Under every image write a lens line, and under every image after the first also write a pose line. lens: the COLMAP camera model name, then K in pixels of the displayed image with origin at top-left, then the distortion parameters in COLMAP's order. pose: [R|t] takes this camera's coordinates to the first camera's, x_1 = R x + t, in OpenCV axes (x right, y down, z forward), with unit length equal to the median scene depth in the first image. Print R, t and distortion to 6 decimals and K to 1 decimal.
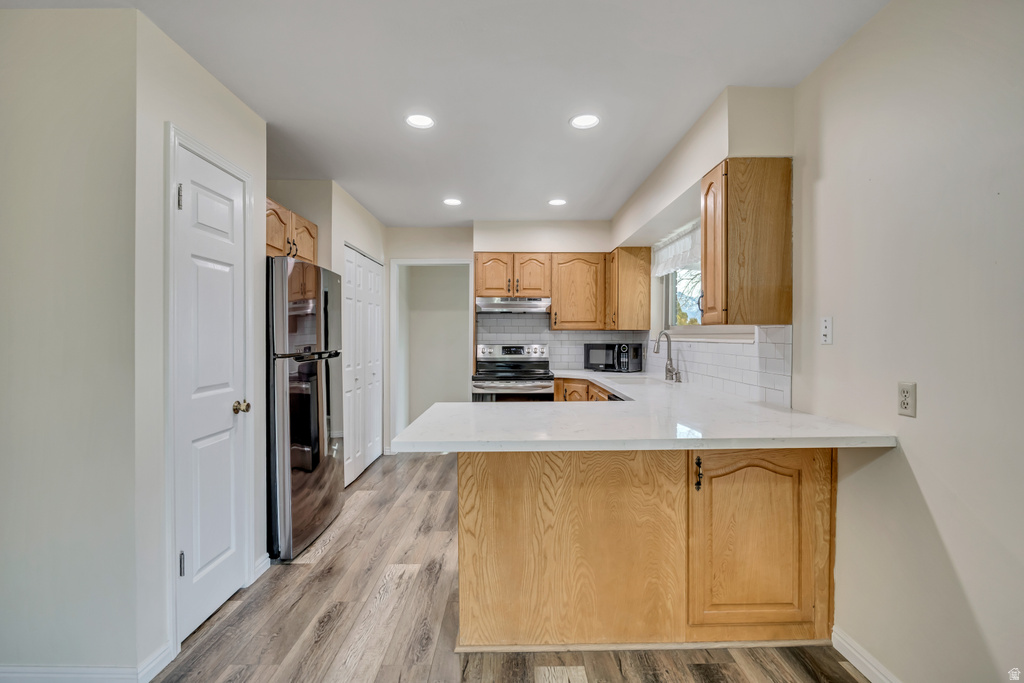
lens RADIAL K [[455.7, 0, 509.2], [0, 455.7, 340.0], [0, 0, 1]] dist [-0.015067, 0.000292]
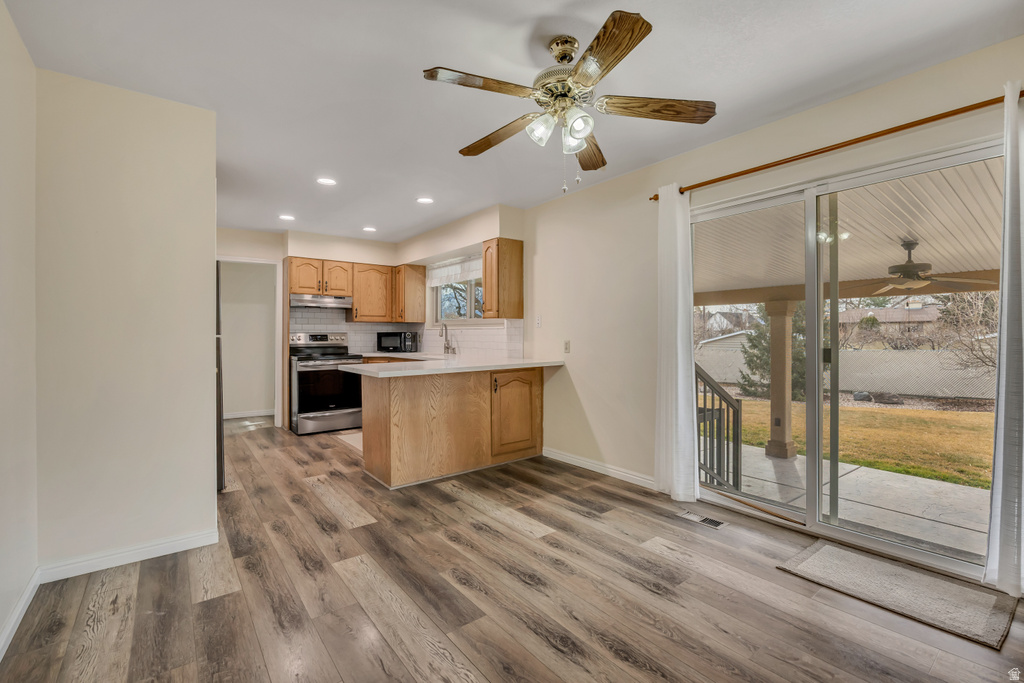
lens RADIAL K [[455.7, 0, 518.4], [0, 455.7, 338.5], [0, 0, 1]] dist [-0.015067, 0.000292]
pose [[0.785268, -0.007226, 0.619114, -0.556850], [0.005929, 0.999974, 0.004151, 0.038509], [-0.619128, 0.000411, 0.785290, -0.518610]]
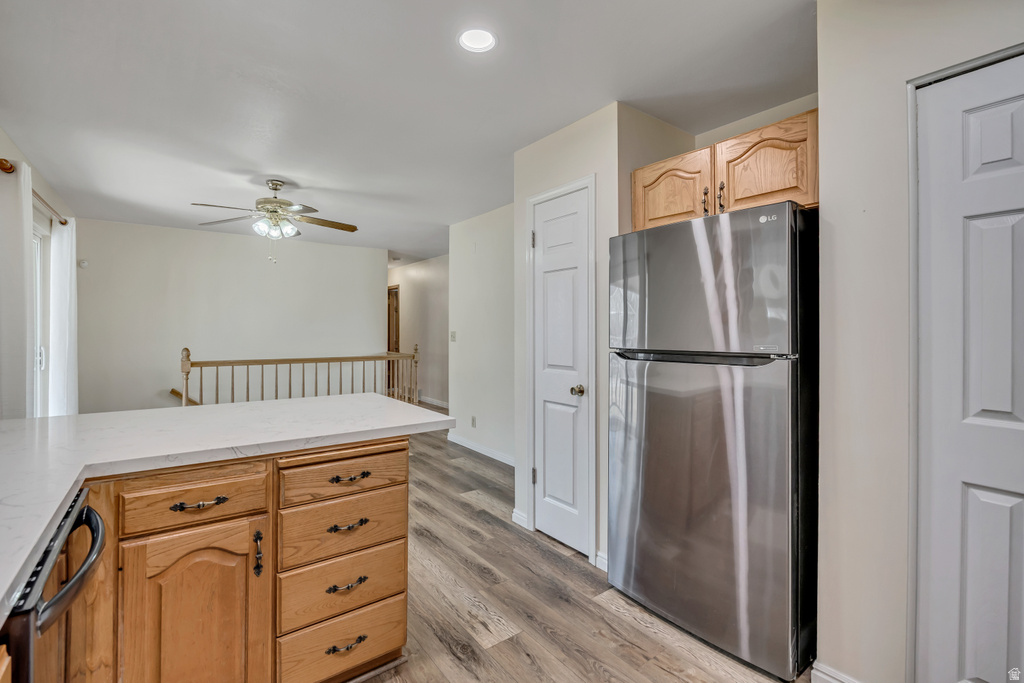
lens RADIAL K [[455.7, 0, 508.4], [0, 455.7, 331.6], [0, 0, 1]] dist [-0.015067, 0.000292]
pose [[-0.803222, -0.003542, -0.595669, 0.176335], [-0.006097, 0.999979, 0.002274, 0.000236], [0.595648, 0.005458, -0.803227, 1.423809]]
